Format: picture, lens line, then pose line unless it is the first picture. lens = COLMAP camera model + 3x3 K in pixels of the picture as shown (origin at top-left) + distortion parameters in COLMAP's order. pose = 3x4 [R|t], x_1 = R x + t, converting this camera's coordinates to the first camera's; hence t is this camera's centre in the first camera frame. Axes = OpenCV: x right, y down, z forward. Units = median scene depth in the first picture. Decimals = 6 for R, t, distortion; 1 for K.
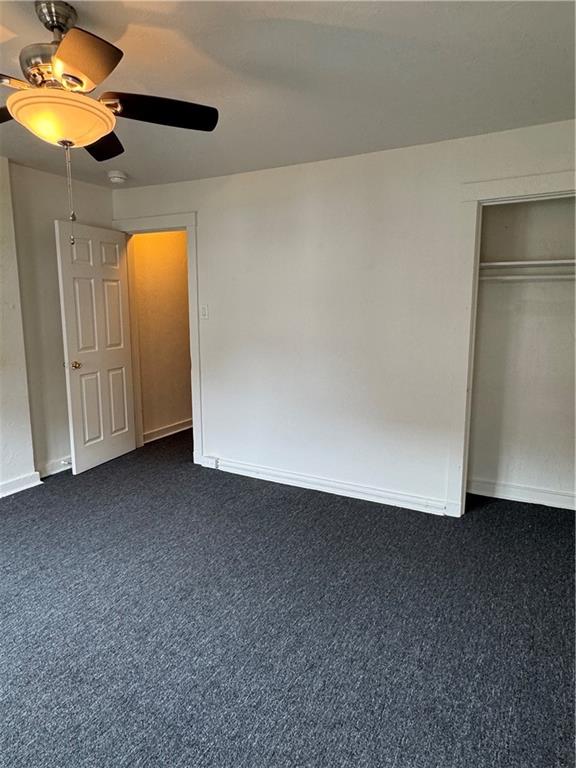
lens RADIAL K [[482.8, 0, 291.6], [0, 482.8, 382.3], [0, 0, 1]] dist [-0.001623, -0.000075]
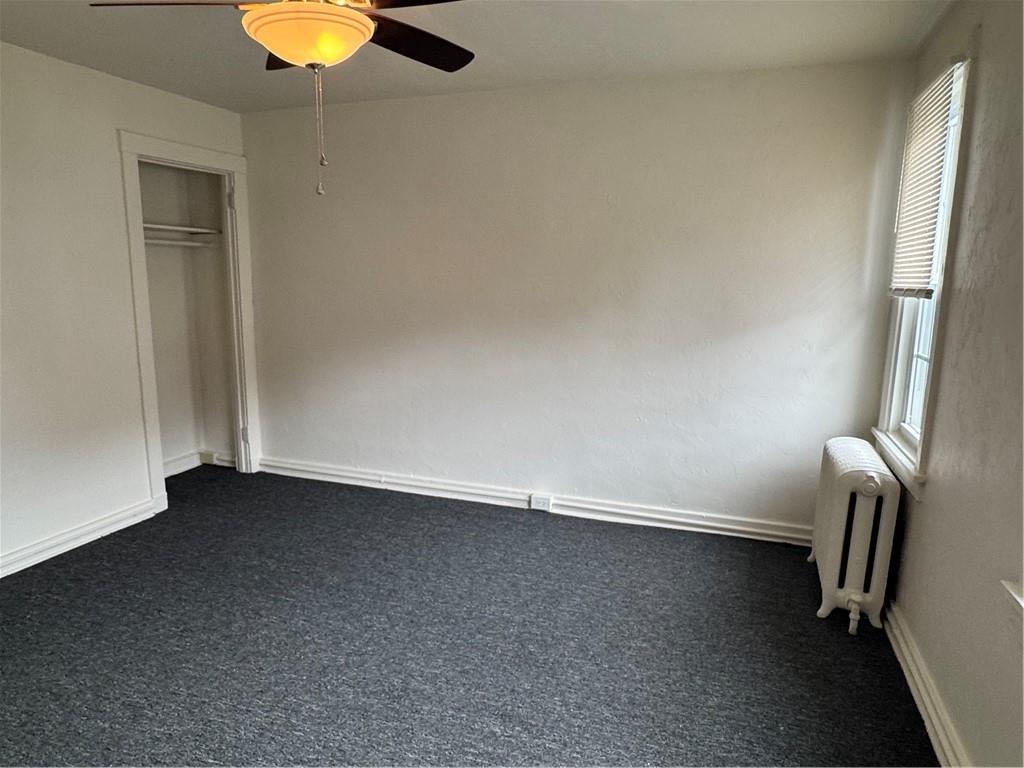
lens RADIAL K [[643.8, 0, 513.0], [0, 643.8, 385.1], [0, 0, 1]] dist [-0.001623, -0.000075]
pose [[-0.157285, -0.168854, 0.973011, -0.933848], [0.152431, 0.969315, 0.192853, -0.078615], [-0.975718, 0.178650, -0.126721, 0.520892]]
